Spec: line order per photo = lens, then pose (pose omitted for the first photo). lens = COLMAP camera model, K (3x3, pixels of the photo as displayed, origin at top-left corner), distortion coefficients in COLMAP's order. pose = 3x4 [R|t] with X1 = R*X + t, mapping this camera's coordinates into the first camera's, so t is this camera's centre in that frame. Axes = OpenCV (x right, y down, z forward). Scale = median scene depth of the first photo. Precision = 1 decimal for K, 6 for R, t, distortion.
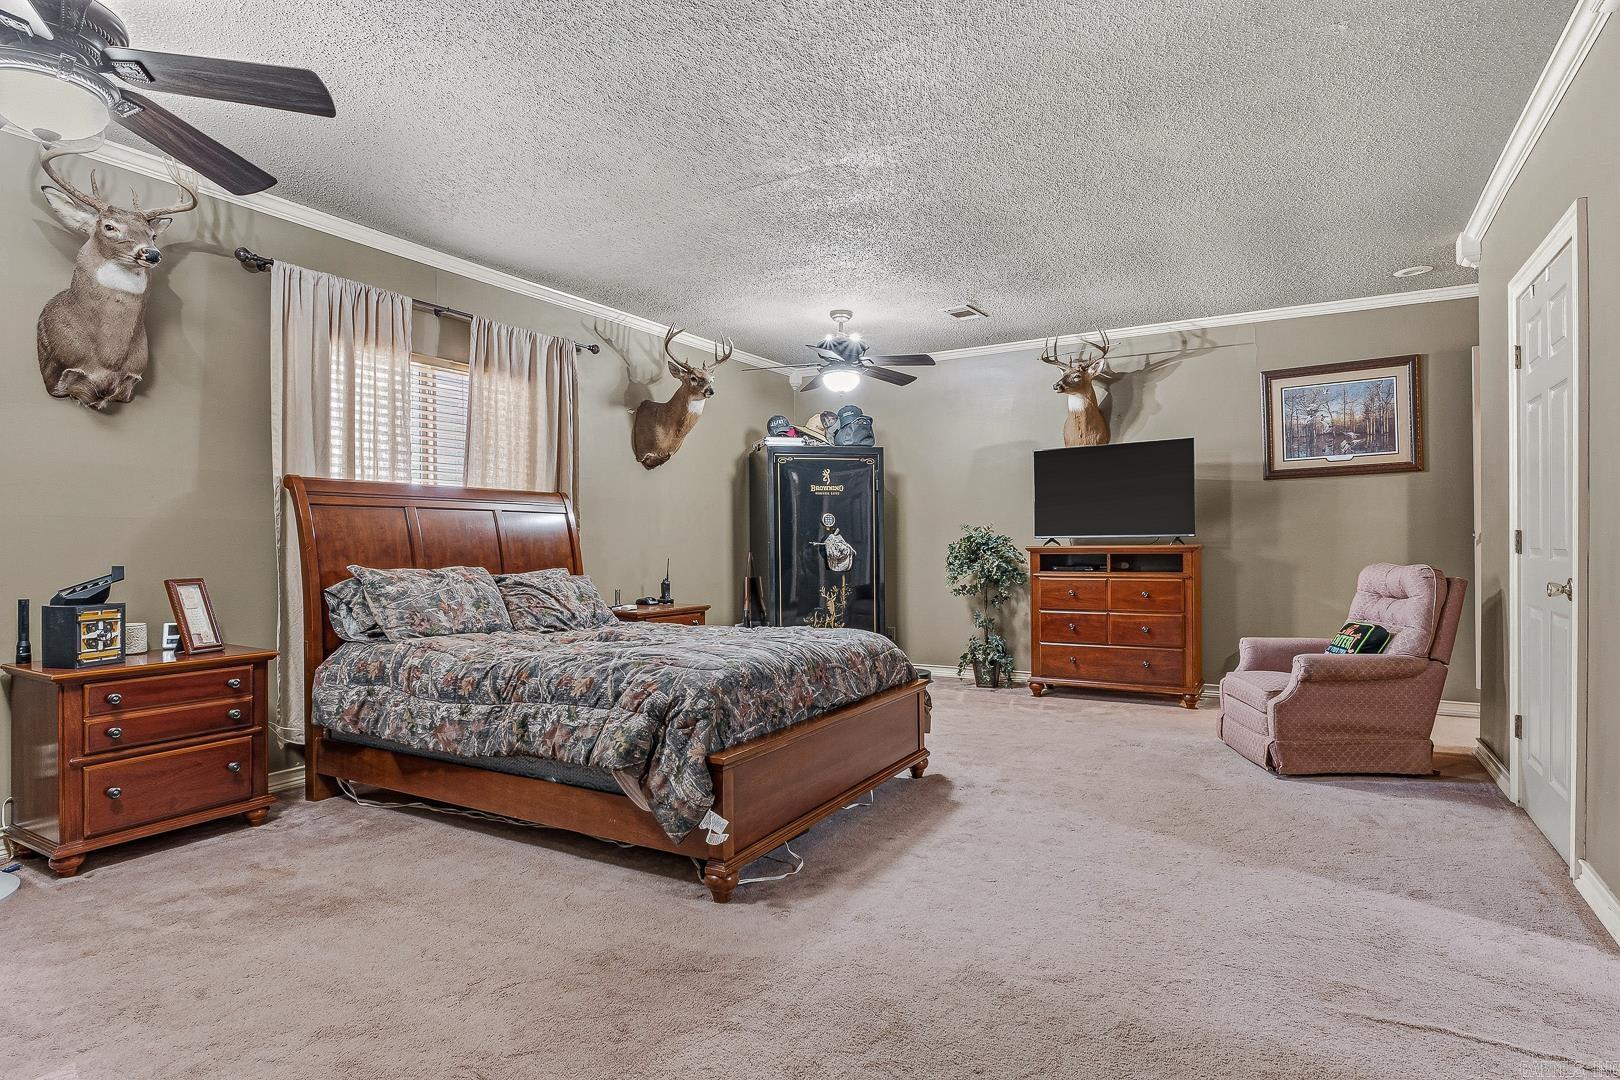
lens RADIAL K [[855.7, 0, 811.0], [0, 855.7, 545.3], [0, 0, 1]] dist [-0.007635, 0.000650]
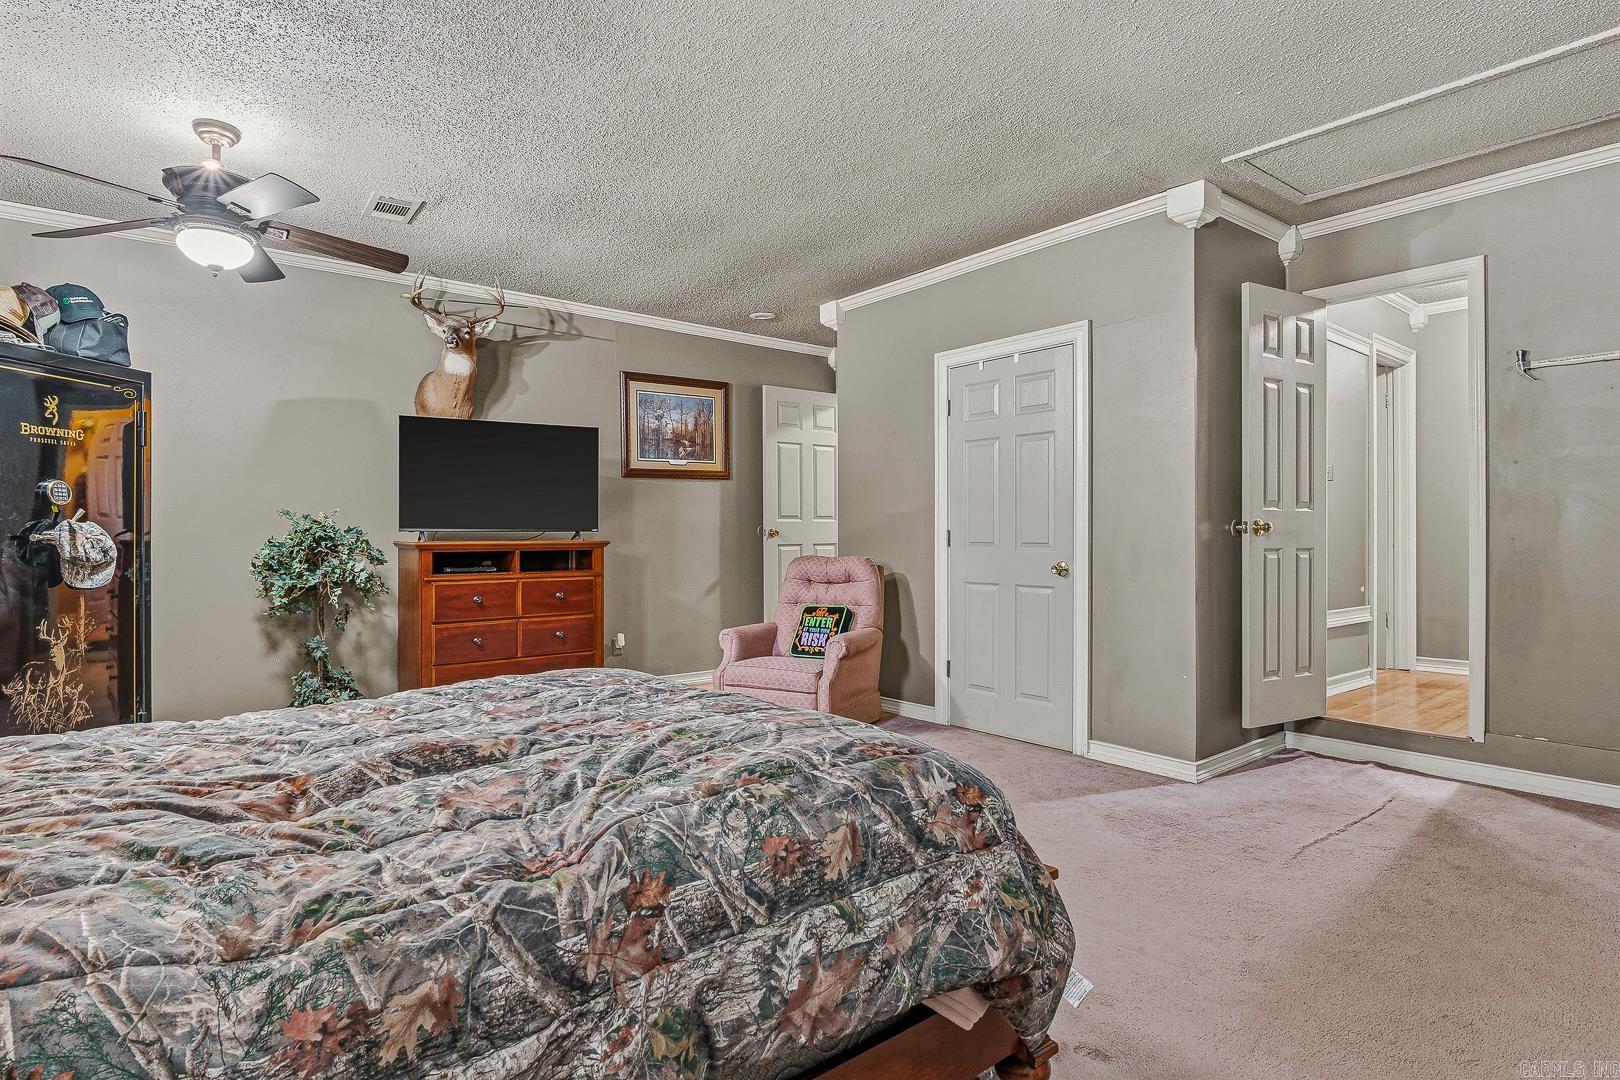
lens RADIAL K [[855.7, 0, 809.4], [0, 855.7, 536.2], [0, 0, 1]] dist [-0.007635, 0.000650]
pose [[0.350721, 0.006525, 0.936457, -0.350098], [0.002017, 0.999968, -0.007723, 0.002709], [-0.936478, 0.004598, 0.350697, 0.434080]]
